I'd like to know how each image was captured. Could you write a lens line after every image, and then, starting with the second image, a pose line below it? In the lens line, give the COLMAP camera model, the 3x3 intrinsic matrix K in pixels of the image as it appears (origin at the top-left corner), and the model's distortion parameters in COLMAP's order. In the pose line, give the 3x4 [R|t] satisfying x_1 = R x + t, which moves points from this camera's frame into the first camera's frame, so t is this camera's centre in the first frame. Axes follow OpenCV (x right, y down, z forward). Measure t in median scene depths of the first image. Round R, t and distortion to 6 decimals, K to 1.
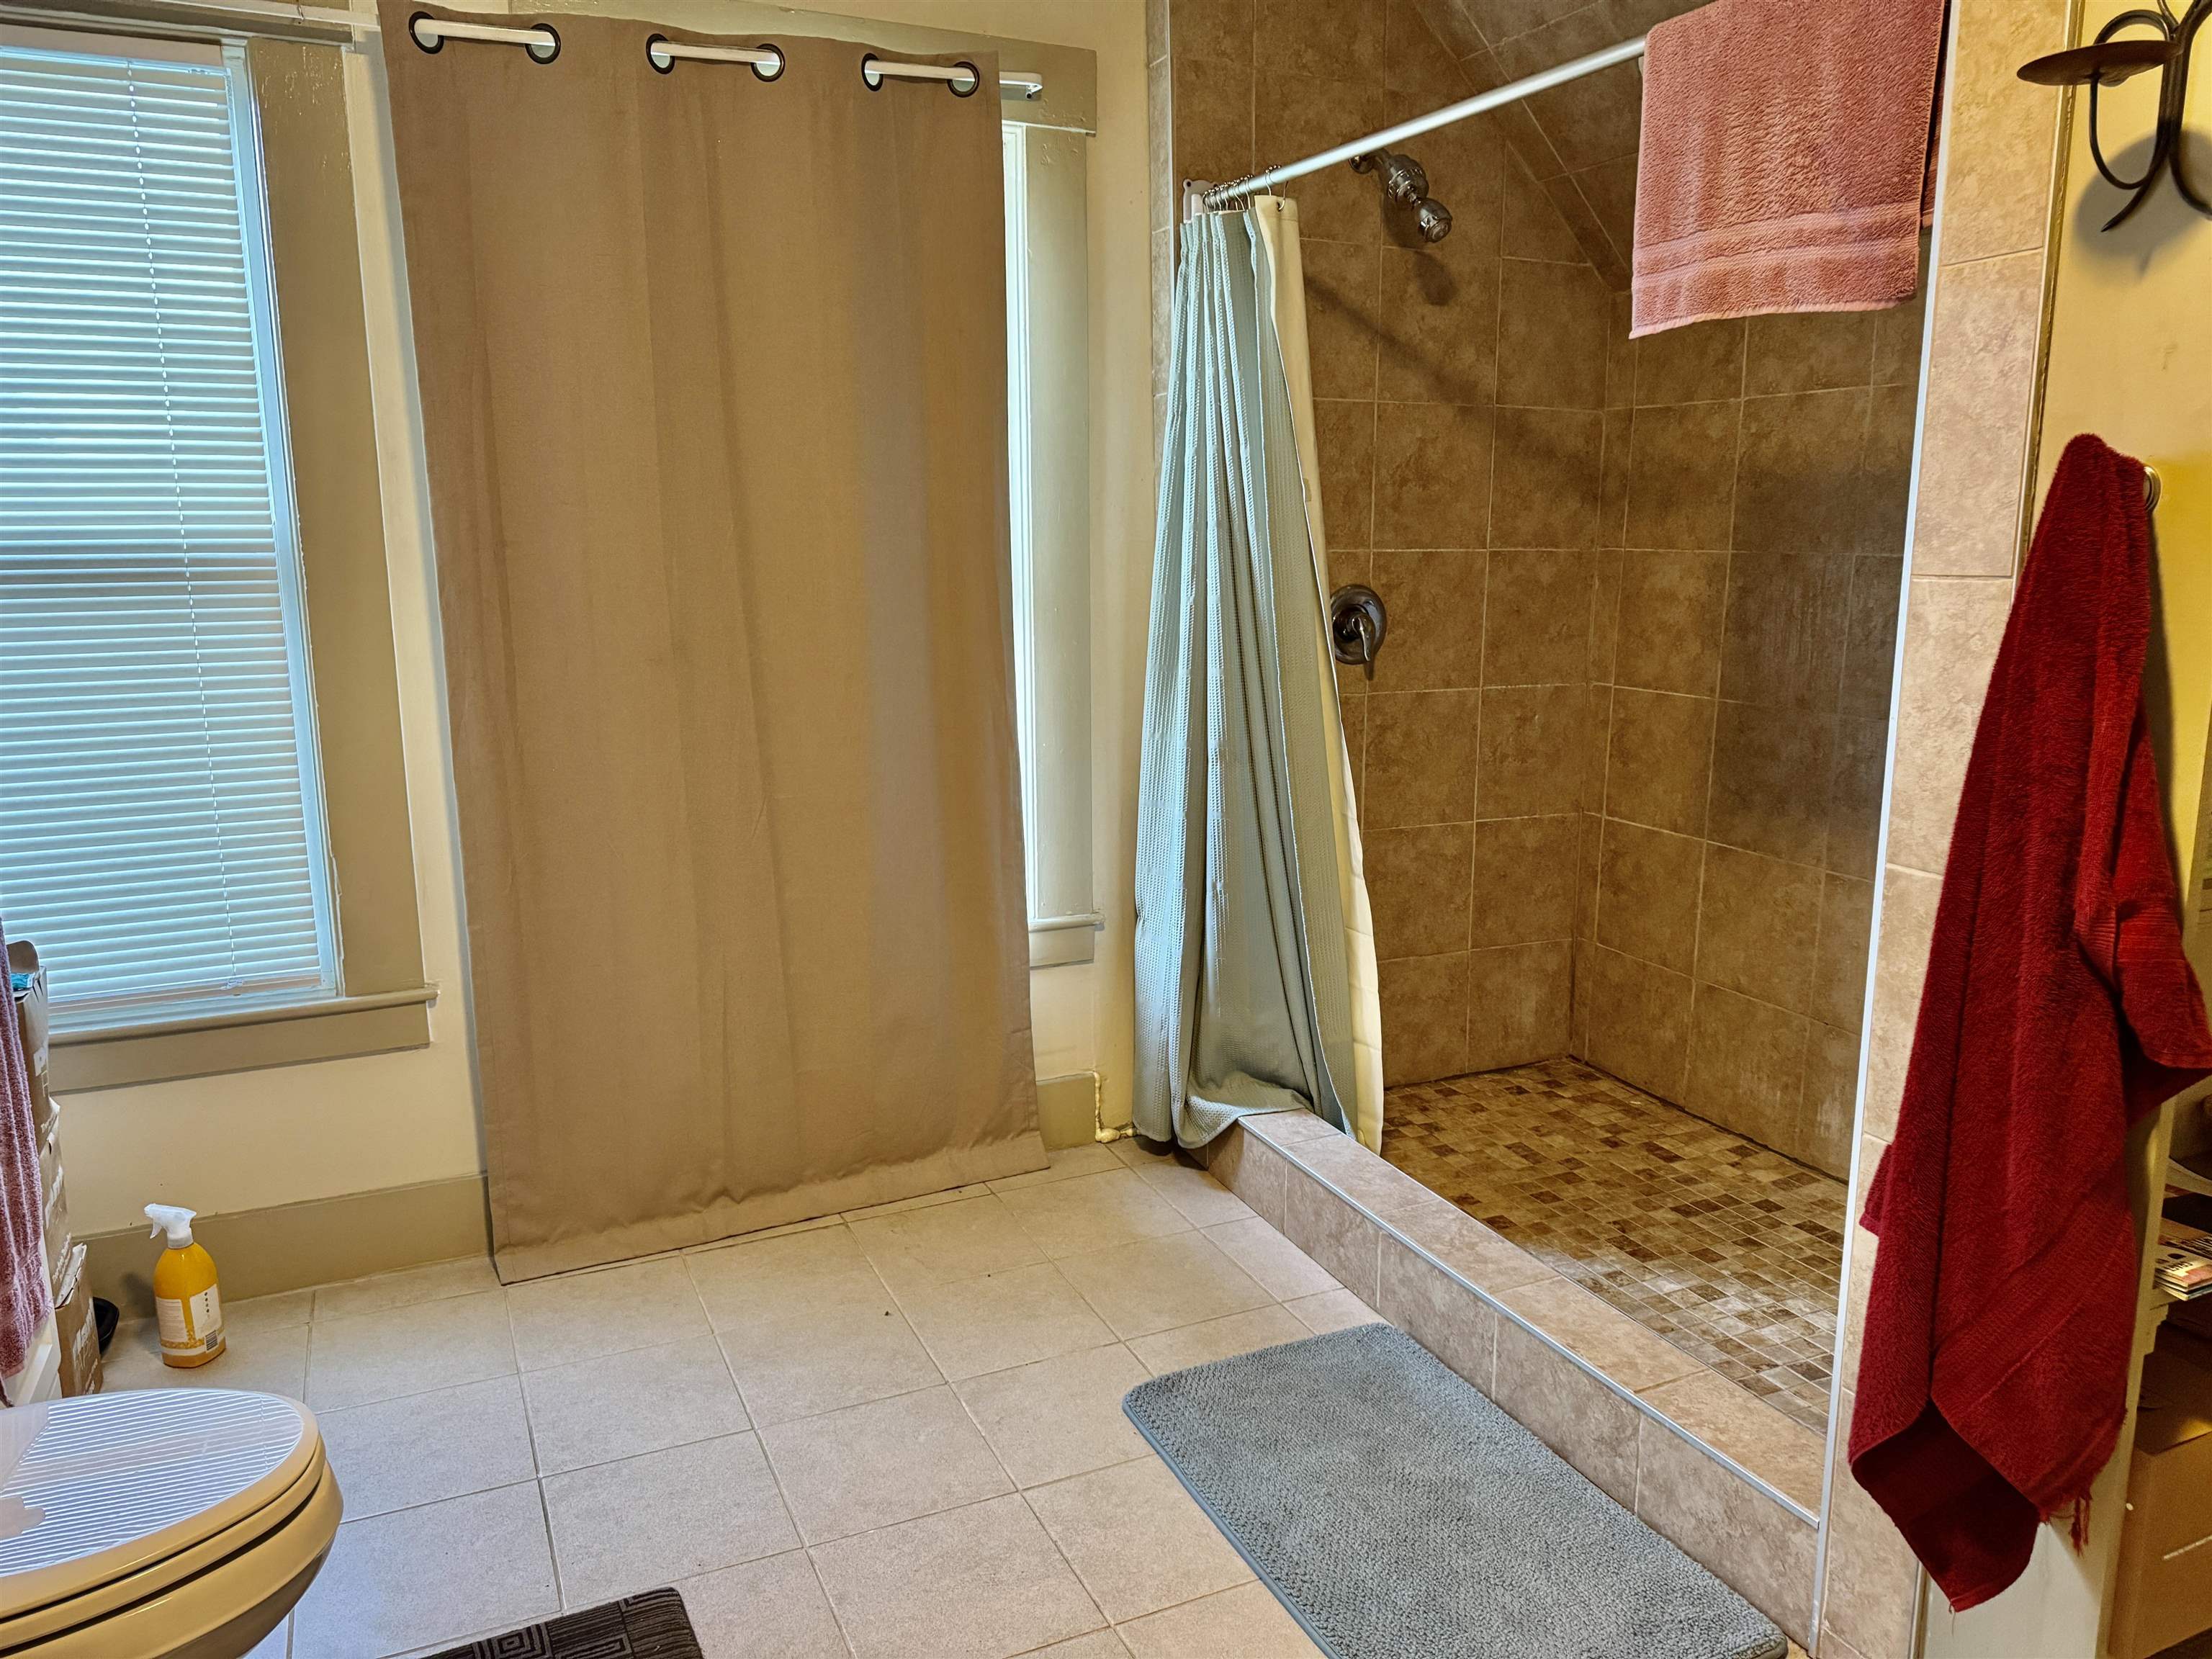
lens RADIAL K [[1561.3, 0, 1106.0], [0, 1561.3, 840.3], [0, 0, 1]] dist [0.042850, -0.075900]
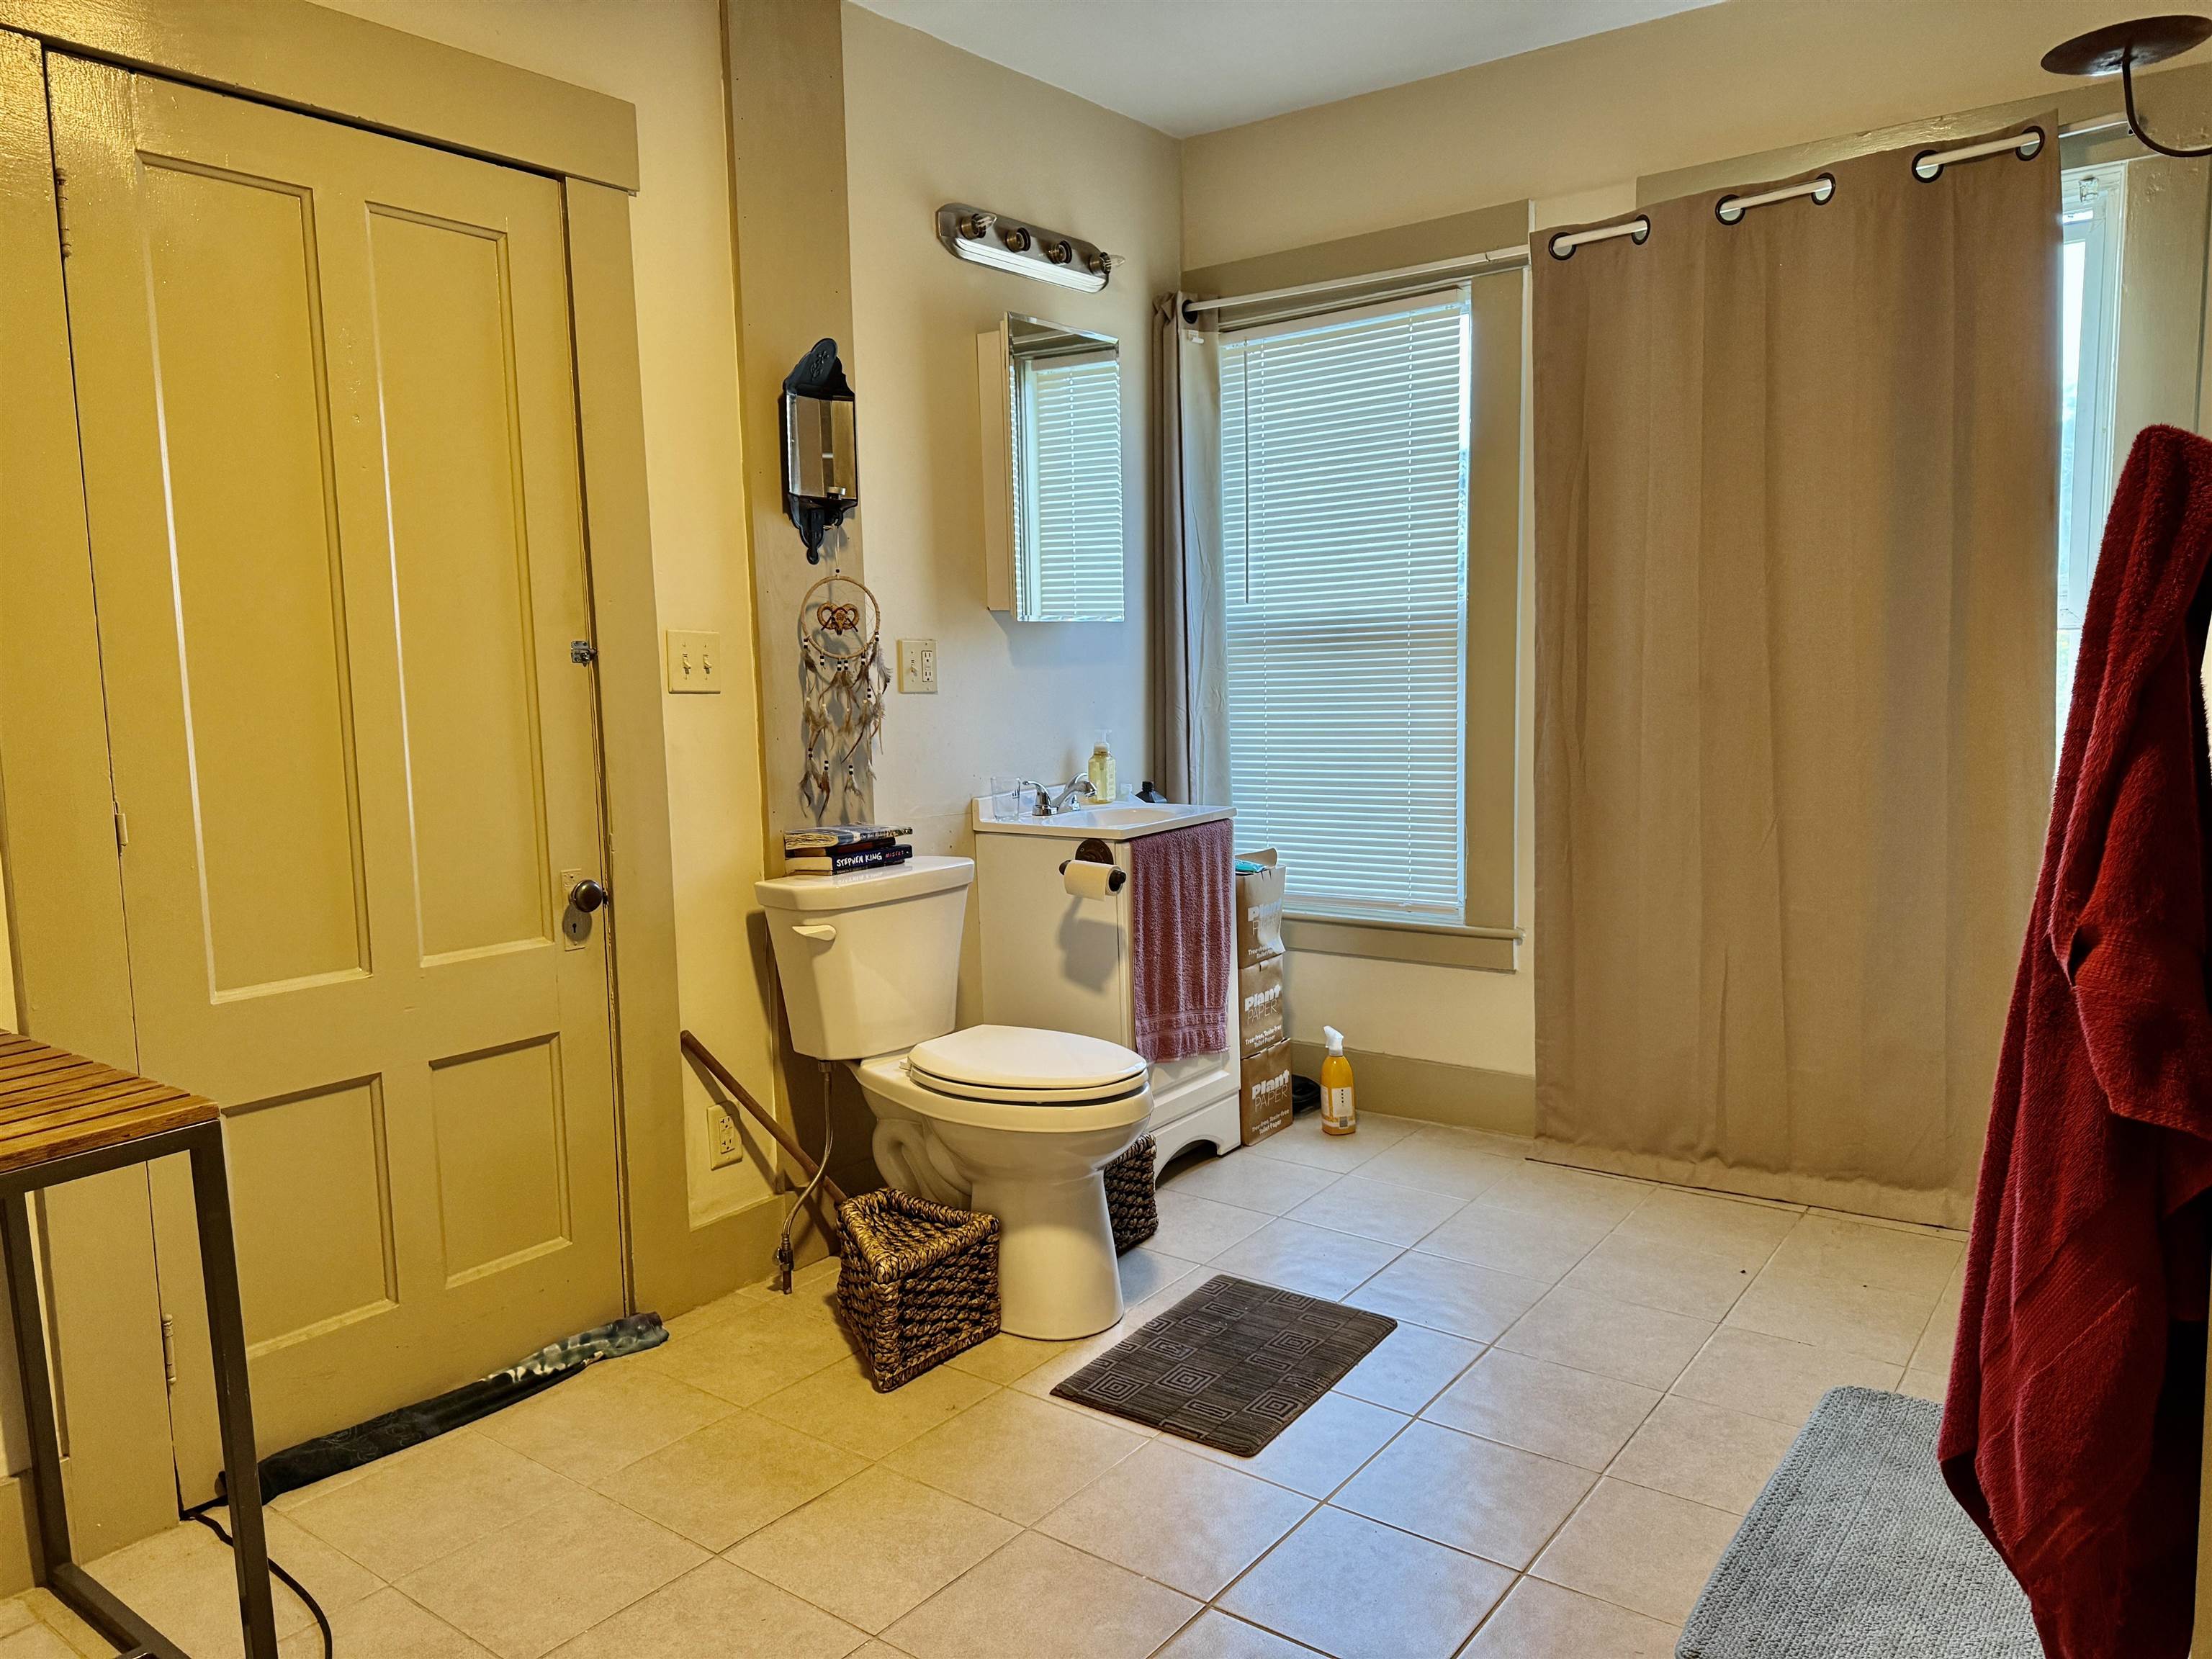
lens RADIAL K [[1520.3, 0, 1106.3], [0, 1520.3, 862.7], [0, 0, 1]] dist [0.049526, -0.067058]
pose [[0.461028, 0.106328, -0.880992, 0.589024], [-0.146339, 0.988312, 0.042700, 0.031138], [0.875236, 0.109238, 0.471200, 0.045365]]
